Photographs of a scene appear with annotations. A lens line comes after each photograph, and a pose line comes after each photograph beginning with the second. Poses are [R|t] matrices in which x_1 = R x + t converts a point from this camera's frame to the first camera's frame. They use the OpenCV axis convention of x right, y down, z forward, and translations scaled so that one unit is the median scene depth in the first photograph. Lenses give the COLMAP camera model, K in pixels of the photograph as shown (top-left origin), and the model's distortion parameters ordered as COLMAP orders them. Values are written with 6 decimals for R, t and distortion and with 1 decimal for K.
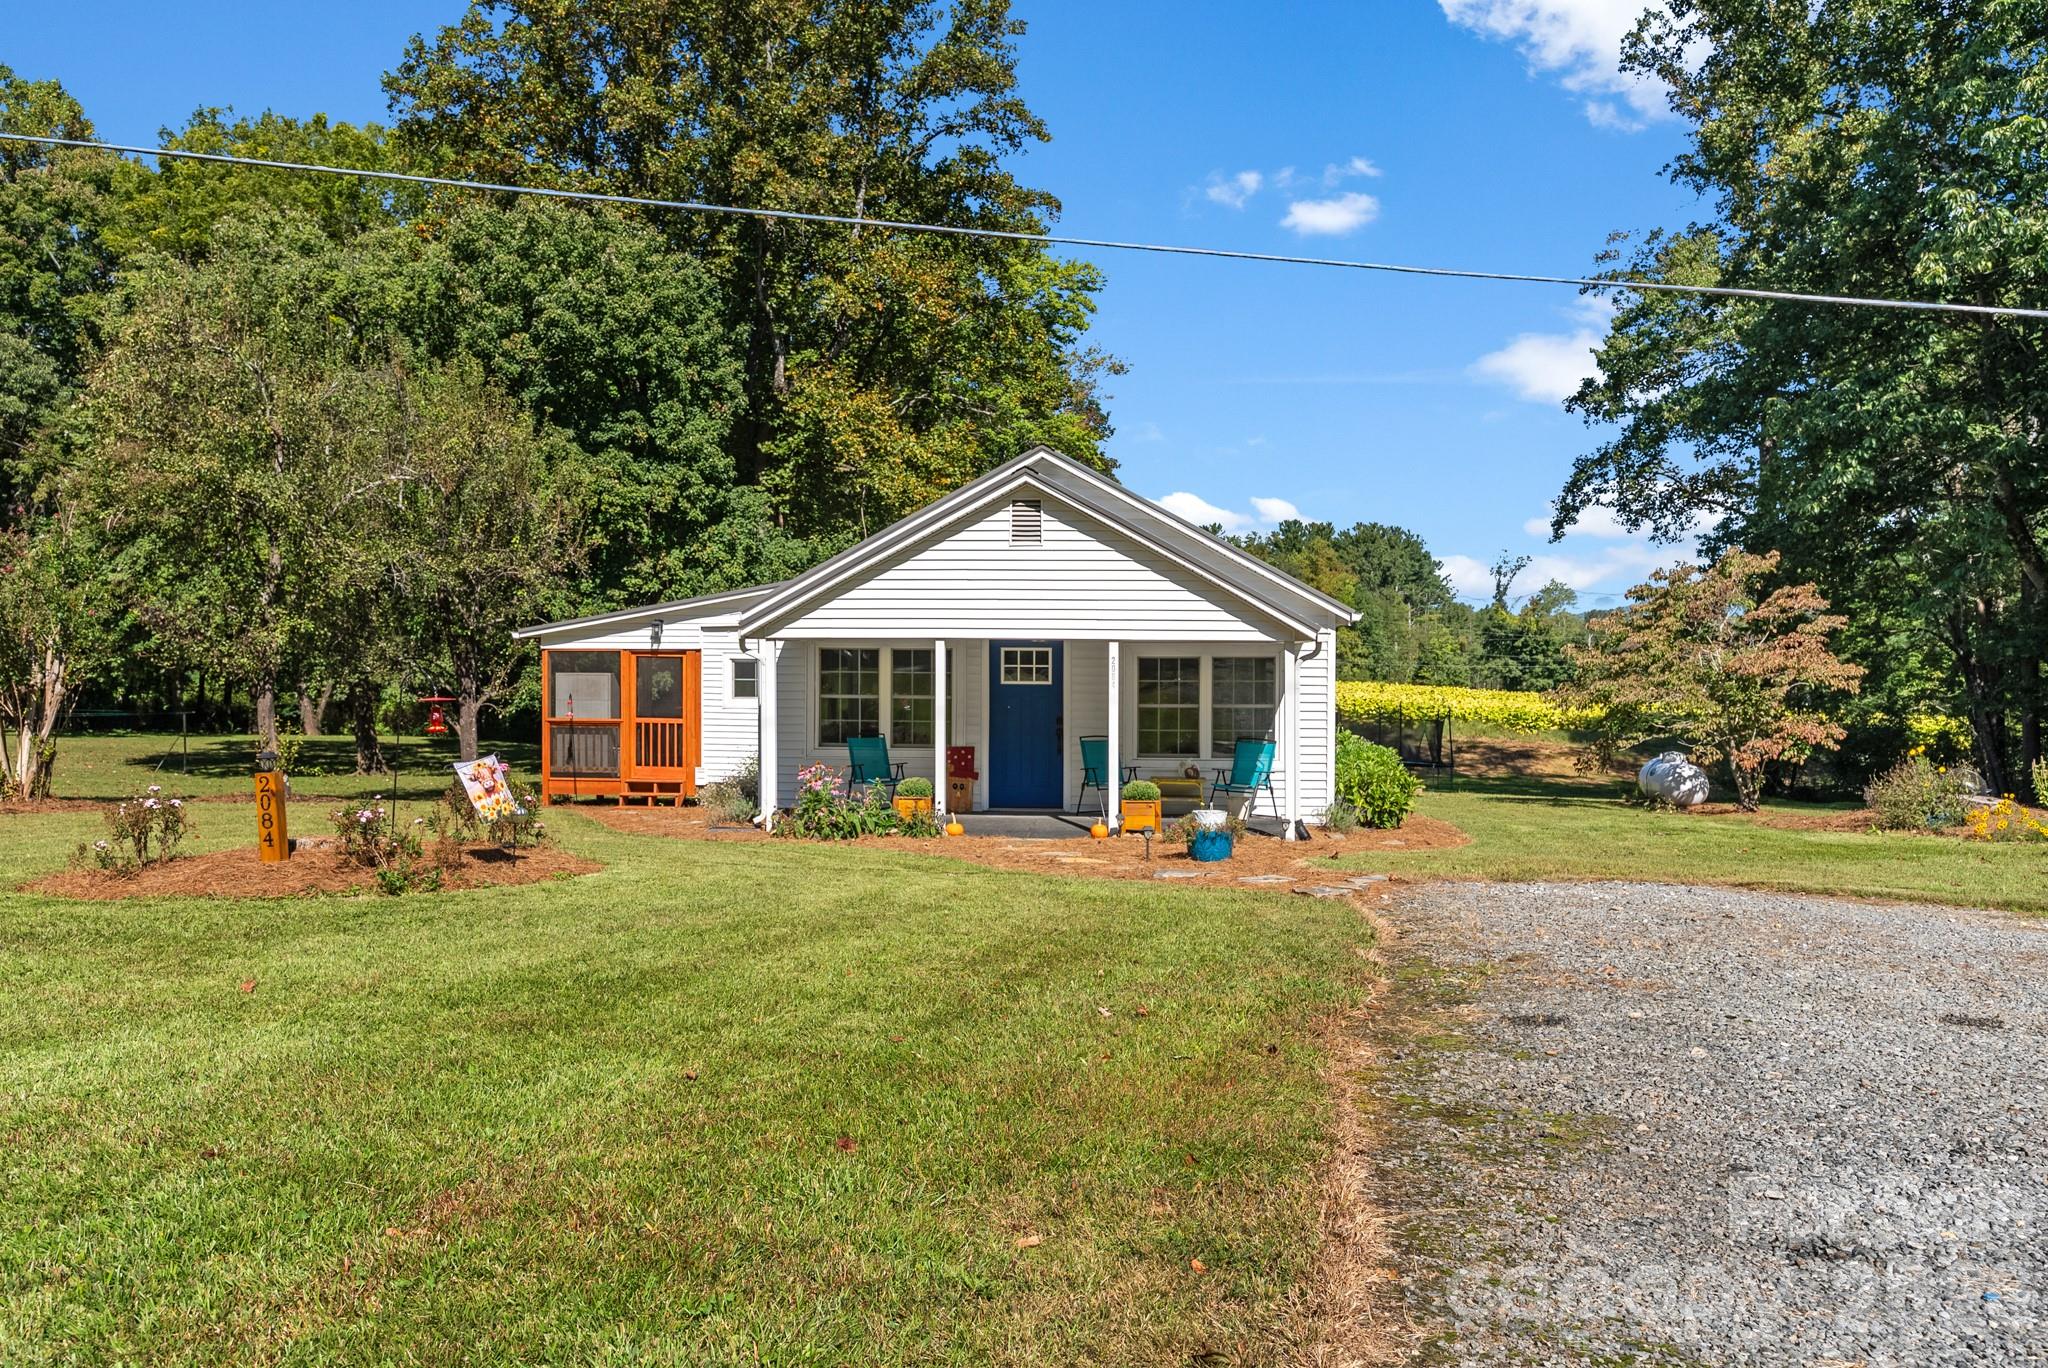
lens RADIAL K [[1574.8, 0, 1025.0], [0, 1574.8, 676.6], [0, 0, 1]] dist [0.007279, 0.003798]
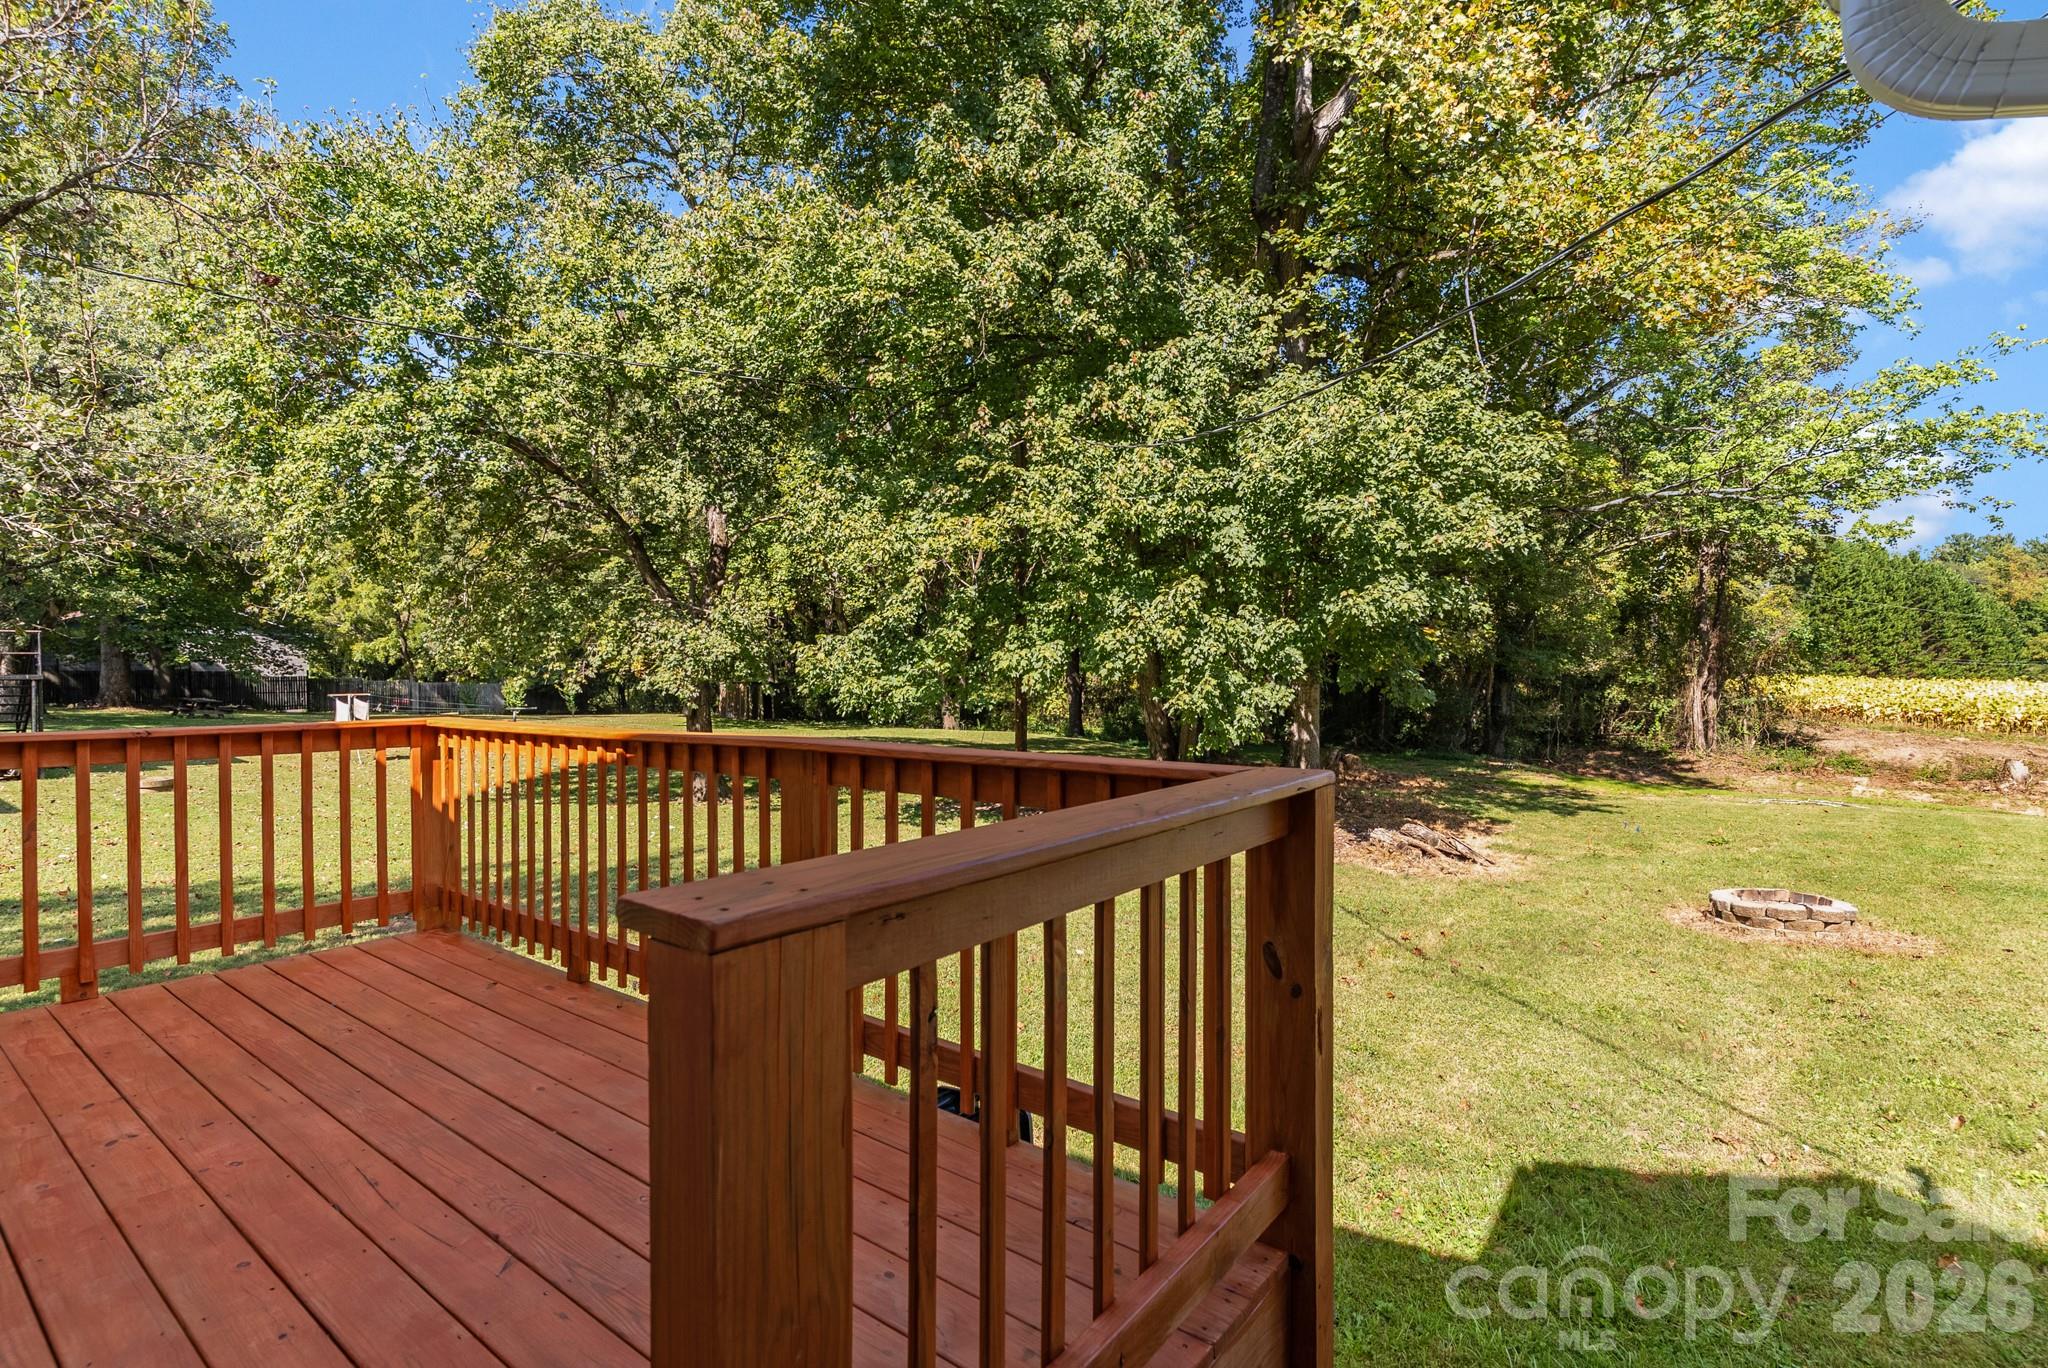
lens RADIAL K [[972.3, 0, 1027.3], [0, 972.3, 654.0], [0, 0, 1]] dist [0.000366, 0.000333]
pose [[0.845034, -0.020193, -0.534332, -0.069671], [0.002479, 0.999424, -0.033849, 0.012641], [0.534707, 0.027279, 0.844597, 0.789027]]
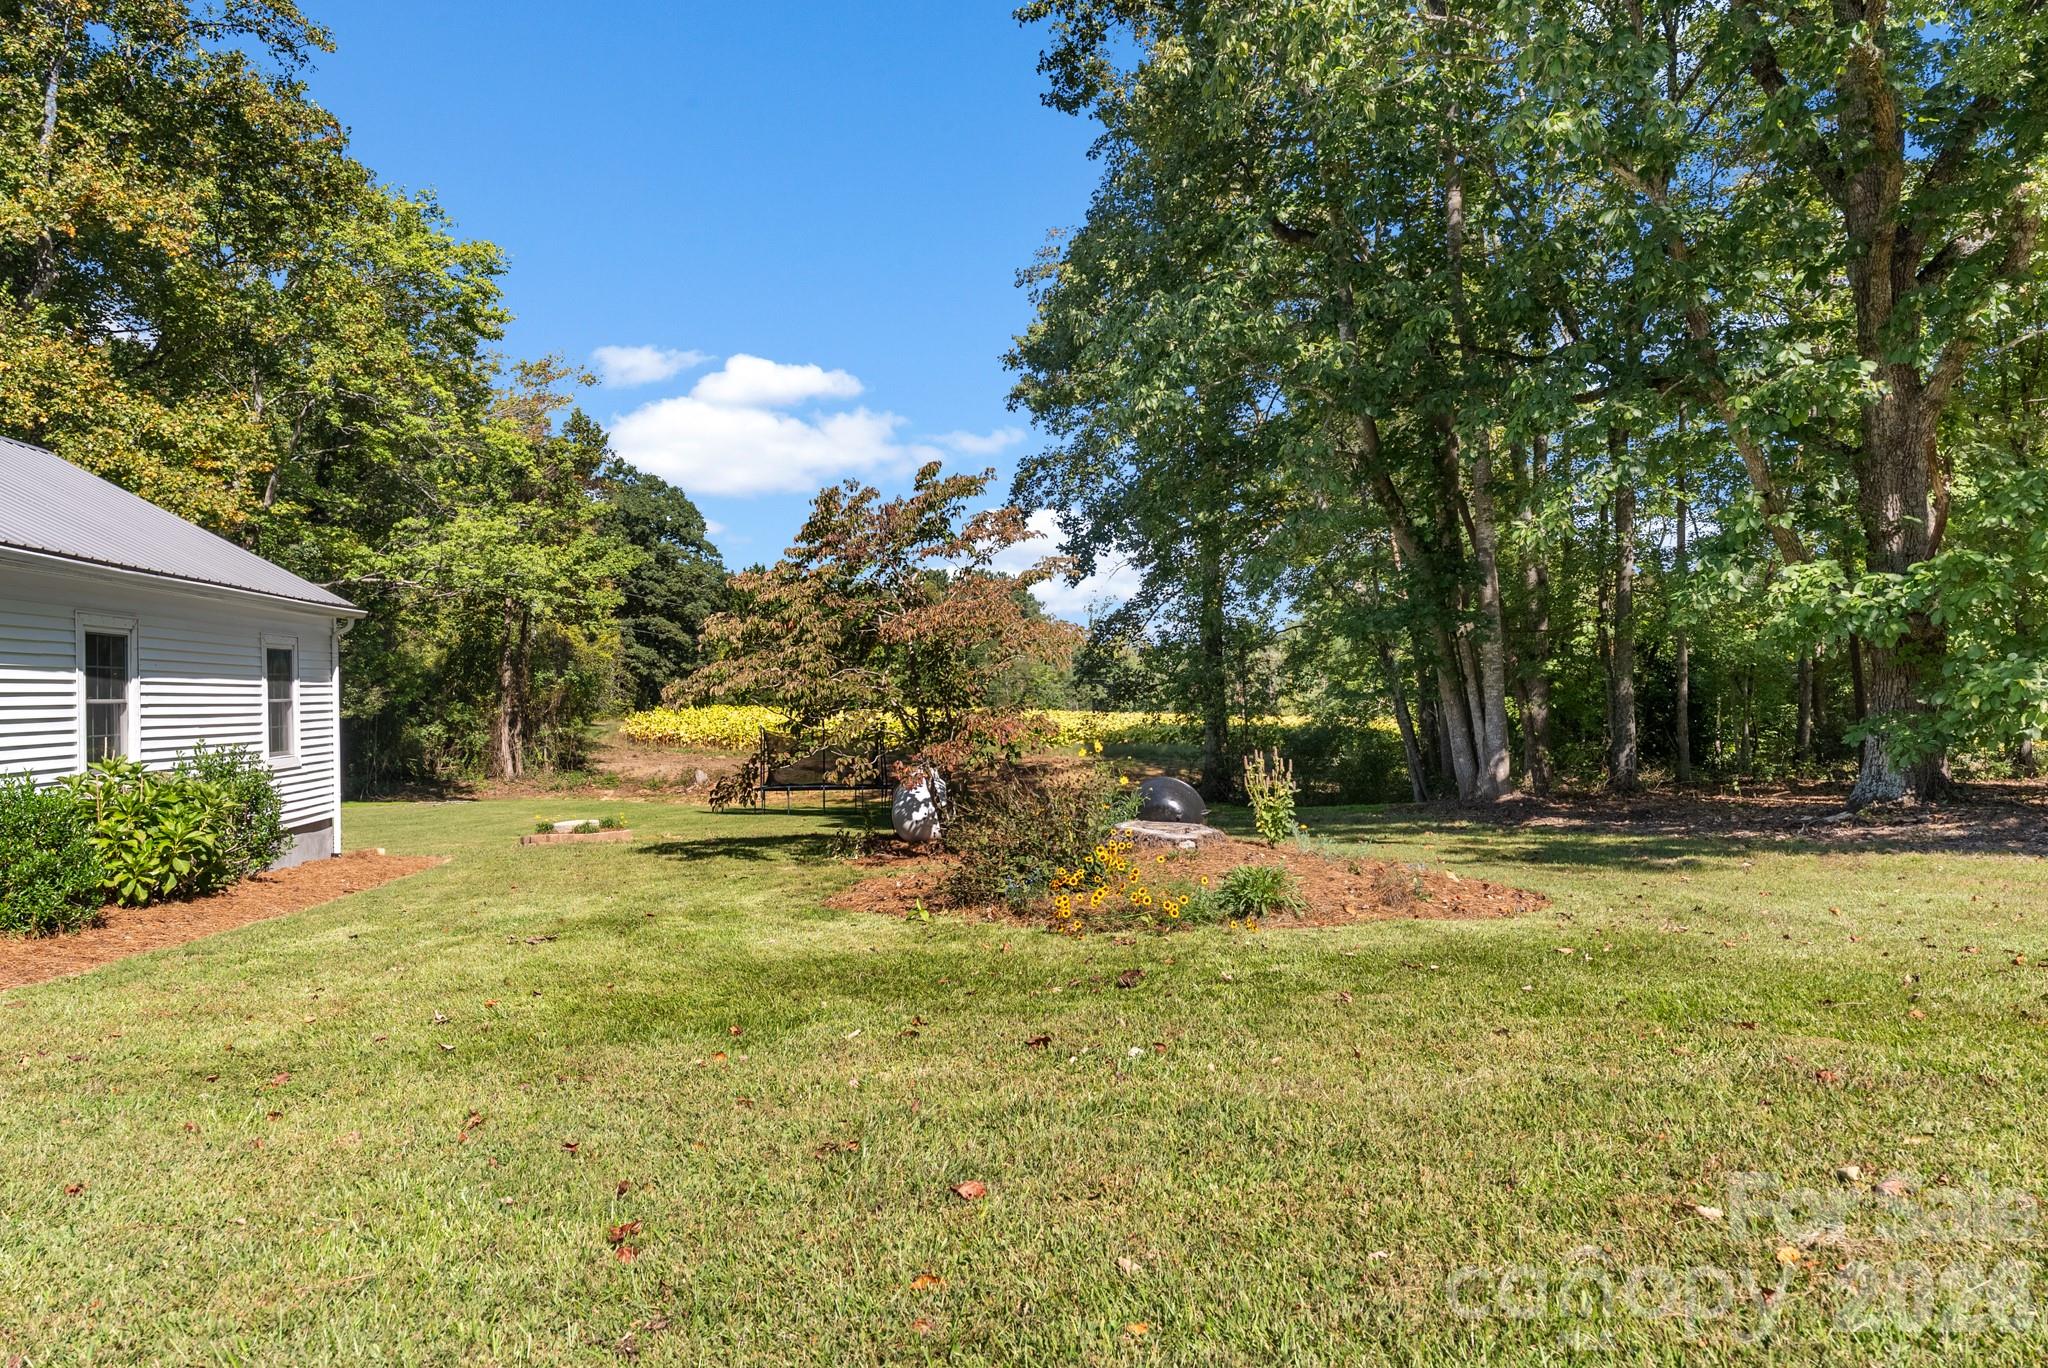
lens RADIAL K [[1357.7, 0, 1022.3], [0, 1357.7, 673.7], [0, 0, 1]] dist [0.006202, 0.002158]
pose [[0.976088, -0.028597, 0.215486, 0.240442], [0.034550, 0.999117, -0.023906, 0.016414], [-0.214612, 0.030780, 0.976214, 0.282584]]
